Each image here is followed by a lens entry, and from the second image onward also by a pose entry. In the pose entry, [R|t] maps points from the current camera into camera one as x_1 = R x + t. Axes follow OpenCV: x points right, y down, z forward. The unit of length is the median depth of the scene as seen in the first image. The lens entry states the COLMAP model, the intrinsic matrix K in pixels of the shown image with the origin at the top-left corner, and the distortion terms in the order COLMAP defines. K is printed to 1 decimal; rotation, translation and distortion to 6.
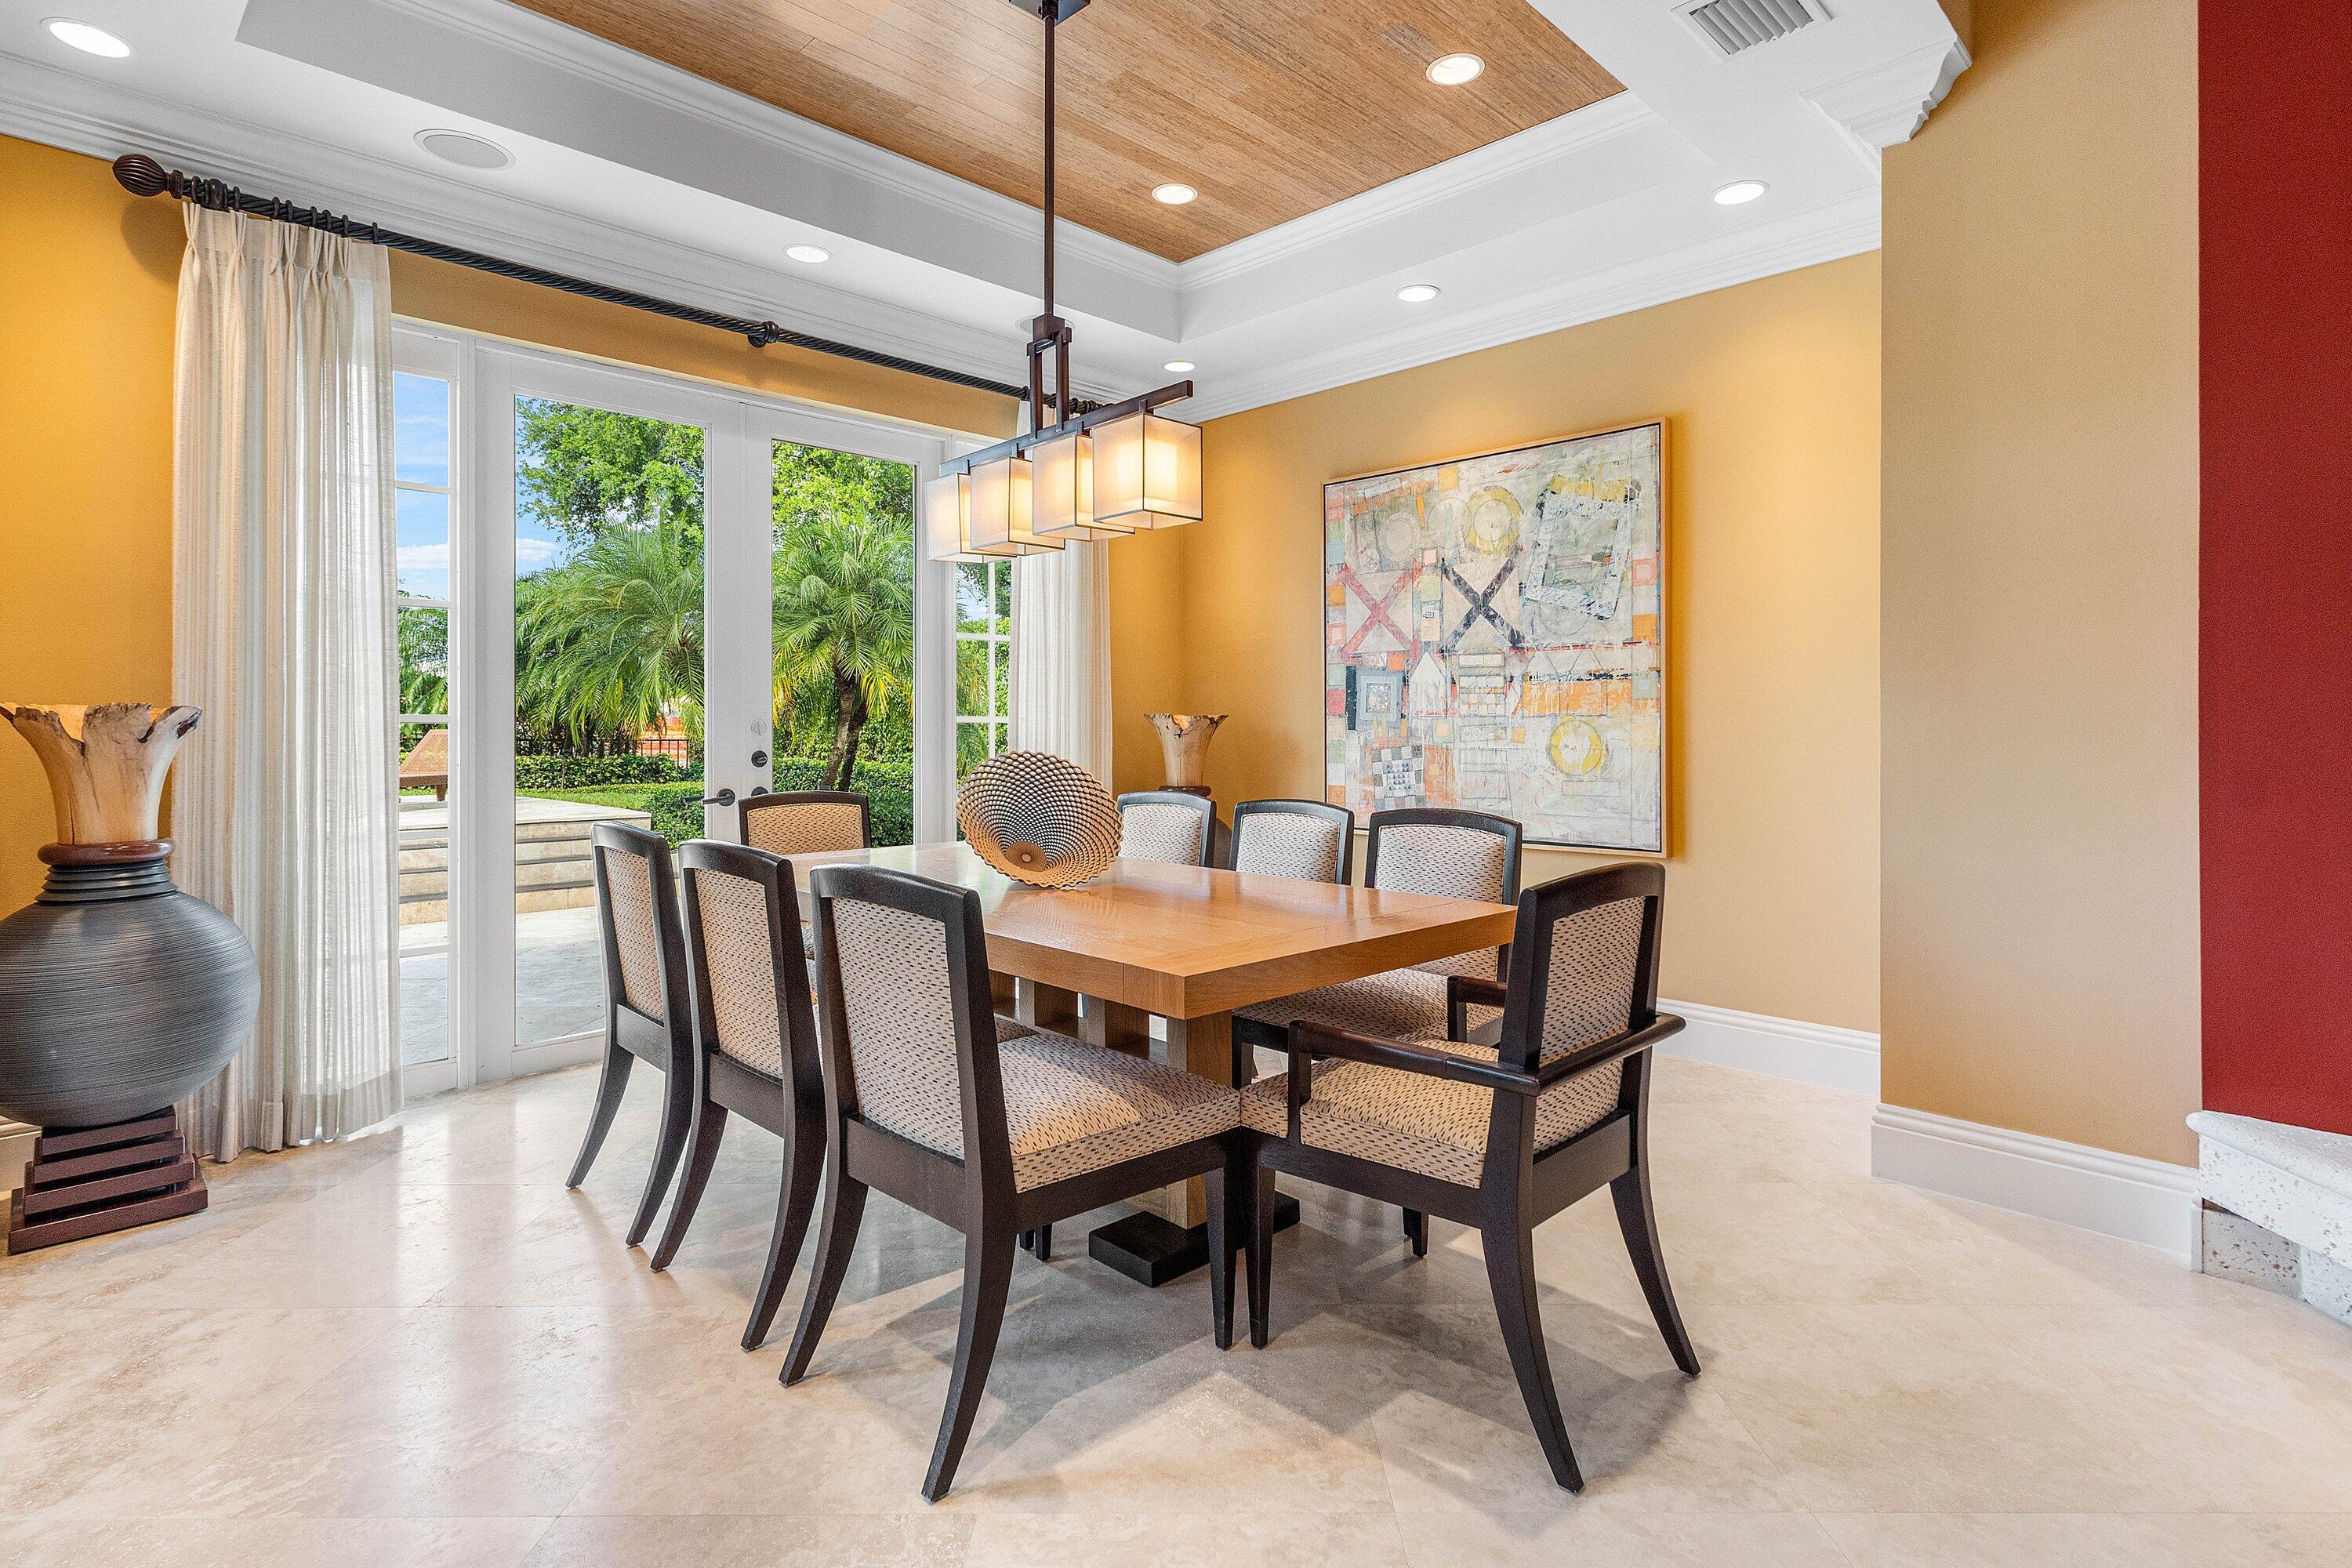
lens RADIAL K [[1168.2, 0, 1214.1], [0, 1168.2, 722.7], [0, 0, 1]] dist [0.003730, 0.002327]
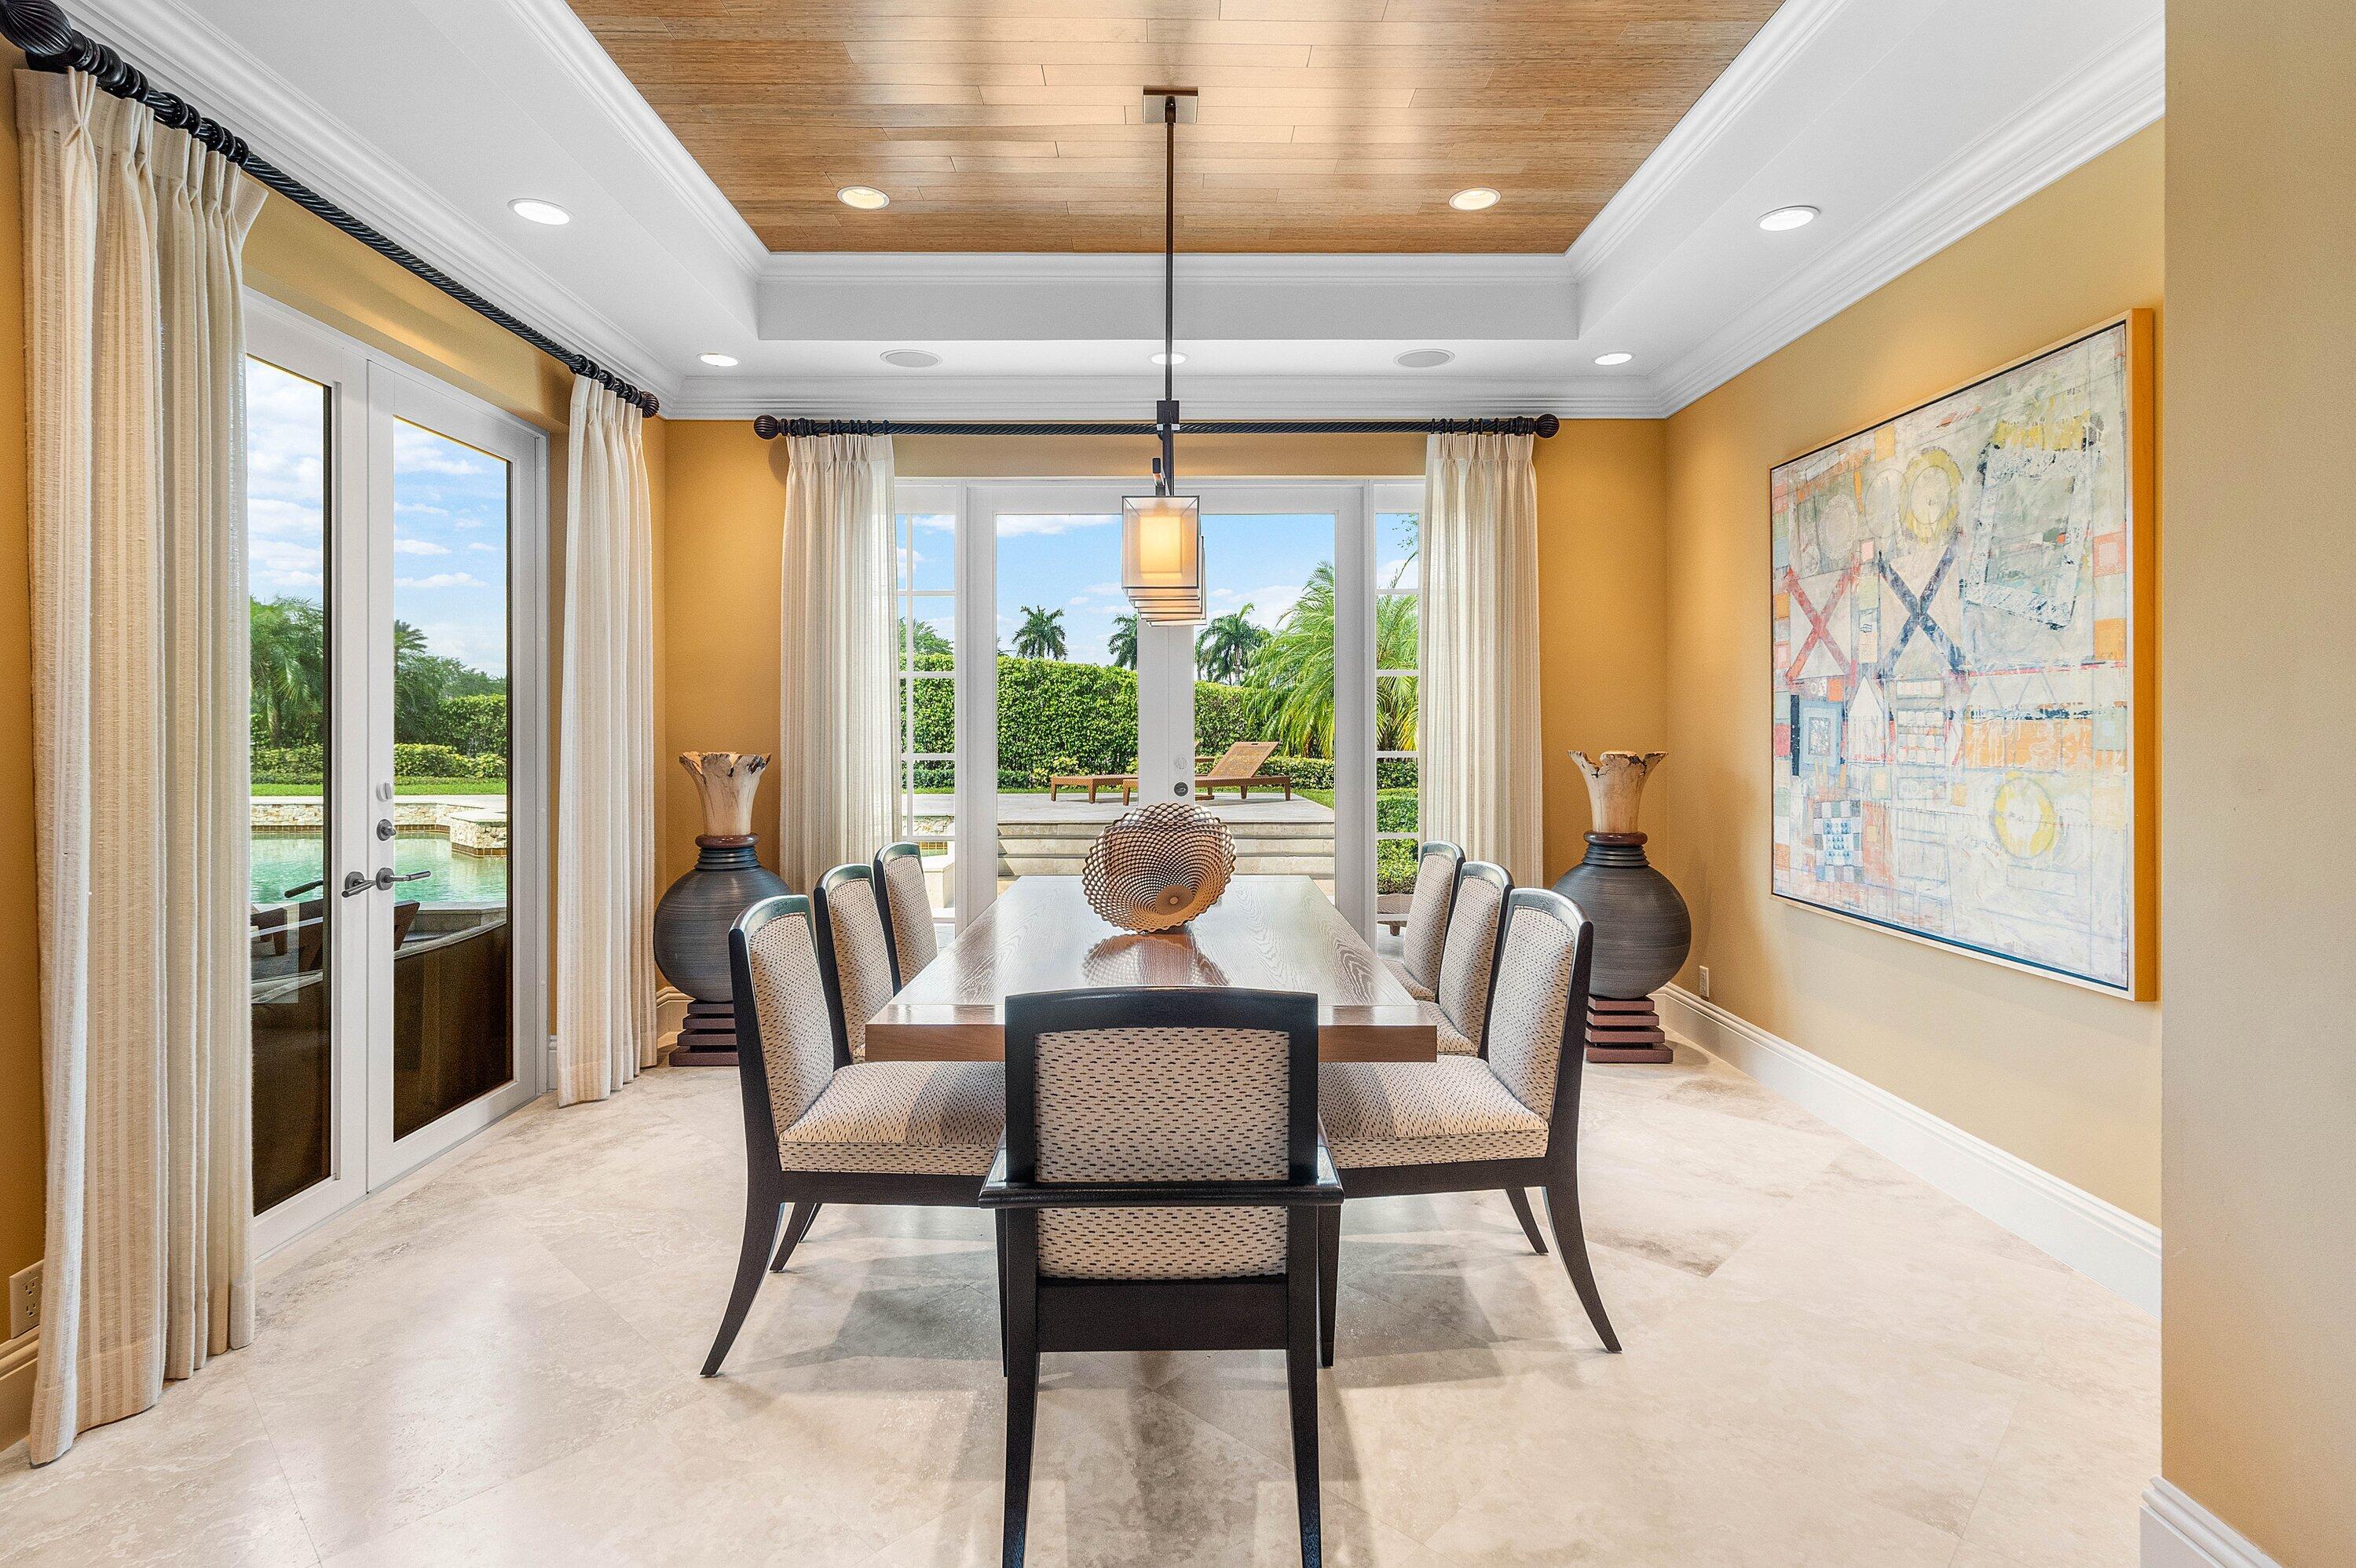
lens RADIAL K [[1170.1, 0, 1193.8], [0, 1170.1, 726.1], [0, 0, 1]] dist [0.003730, 0.002327]
pose [[0.712547, -0.000401, -0.701624, 0.423141], [0.002633, 0.999994, 0.002102, -0.033247], [0.701619, -0.003345, 0.712544, 0.165070]]
